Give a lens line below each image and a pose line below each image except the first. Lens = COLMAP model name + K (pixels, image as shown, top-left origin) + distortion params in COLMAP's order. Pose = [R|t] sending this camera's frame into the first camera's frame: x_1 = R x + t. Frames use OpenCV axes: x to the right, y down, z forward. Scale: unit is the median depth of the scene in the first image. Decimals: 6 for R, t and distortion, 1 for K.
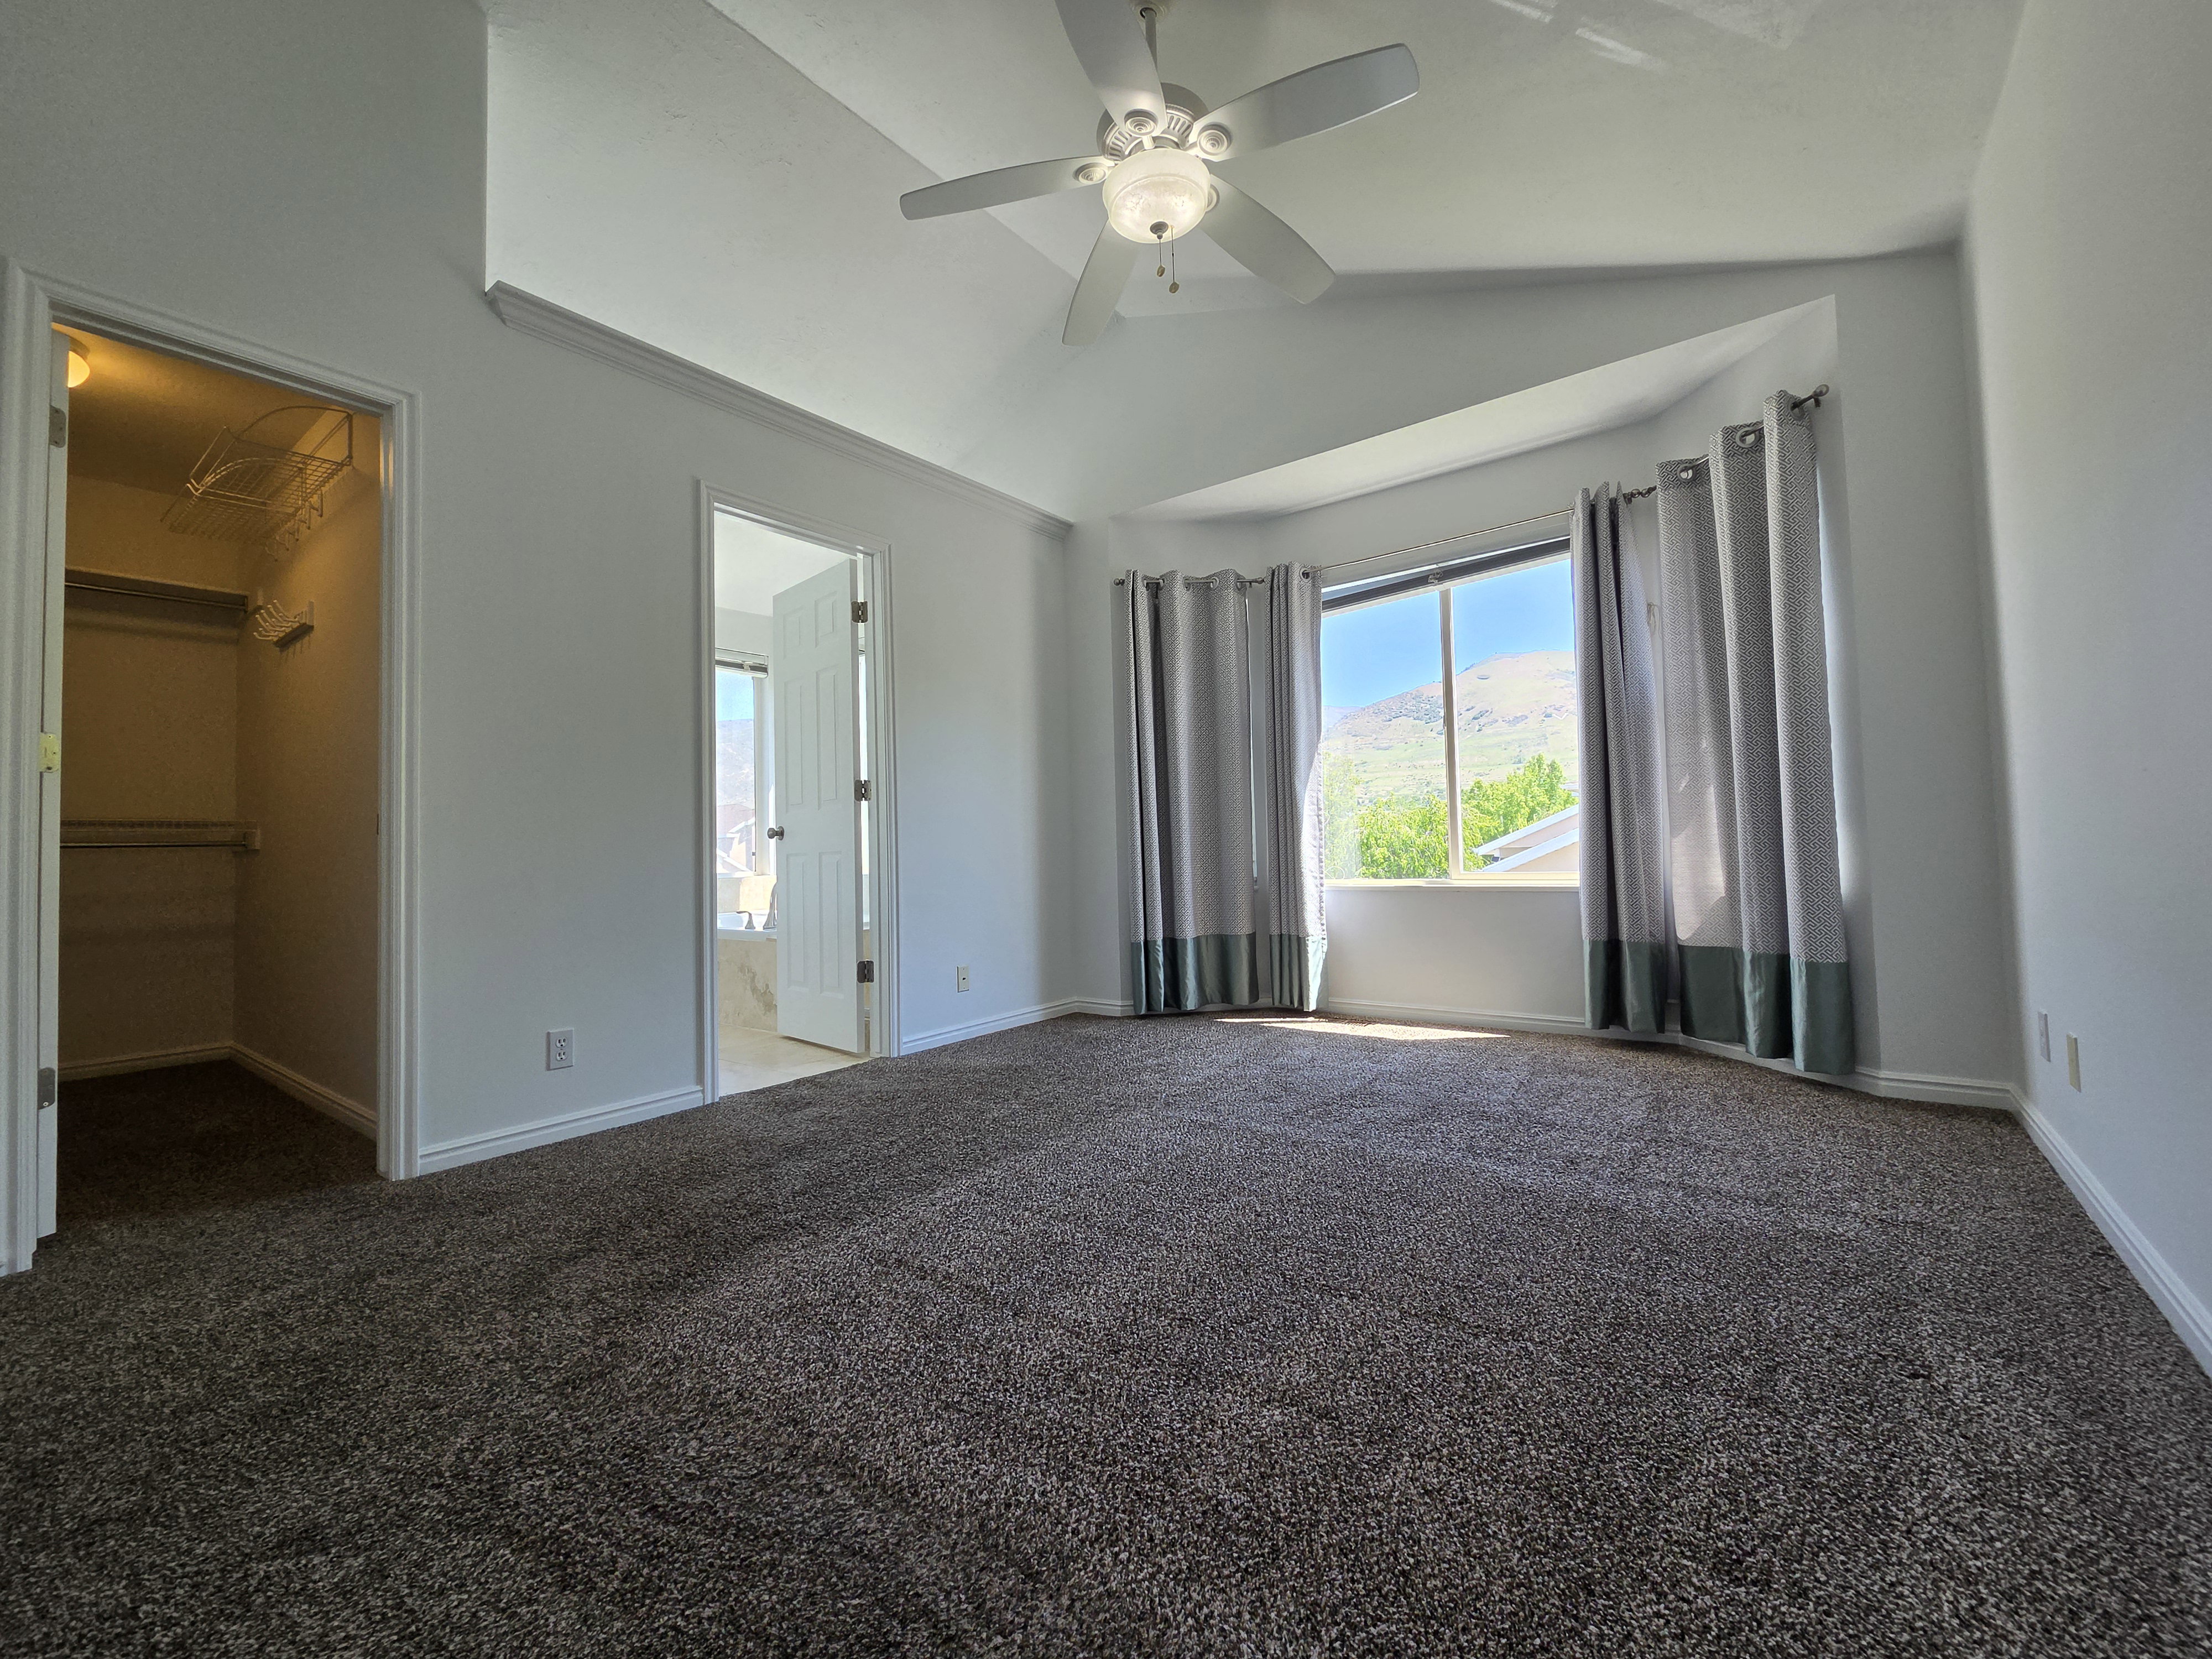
lens RADIAL K [[907.6, 0, 1103.8], [0, 907.6, 817.2], [0, 0, 1]] dist [0.000504, -0.000096]
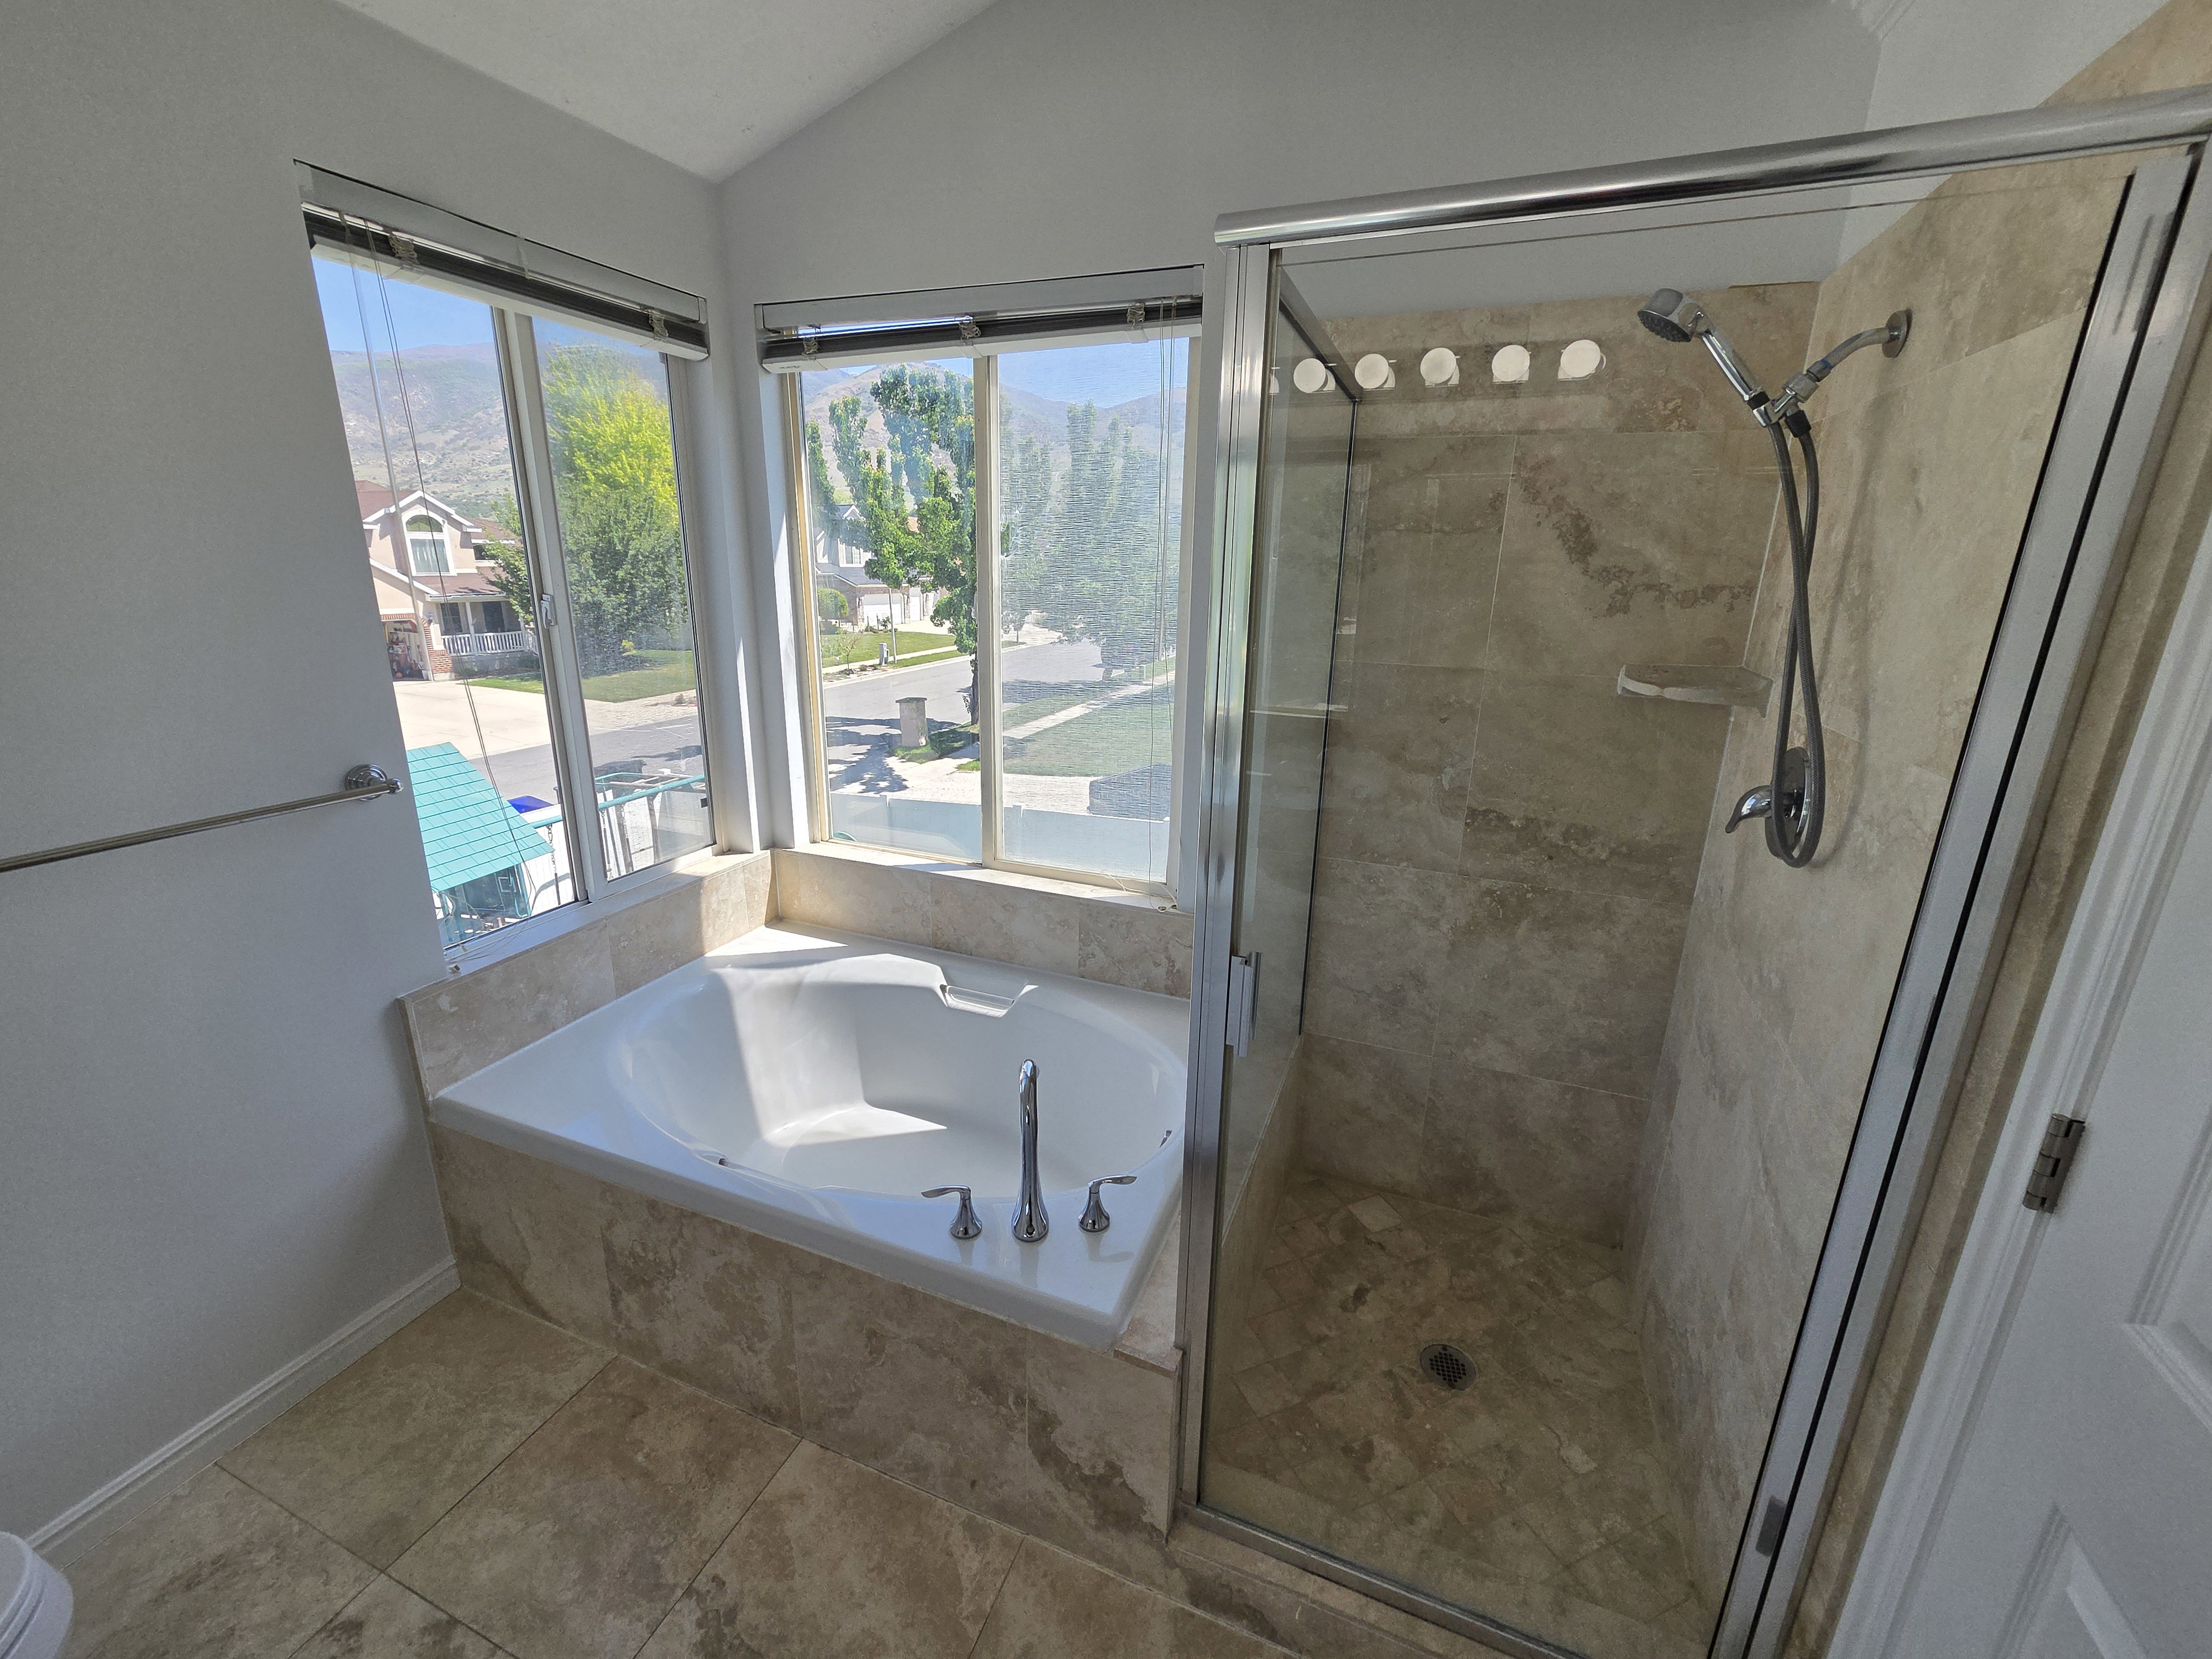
lens RADIAL K [[907.6, 0, 1103.8], [0, 907.6, 817.2], [0, 0, 1]] dist [0.000504, -0.000096]
pose [[0.958755, -0.029487, 0.282699, -0.325308], [-0.060035, 0.951157, 0.302815, -0.096612], [-0.277820, -0.307298, 0.910156, 0.547948]]
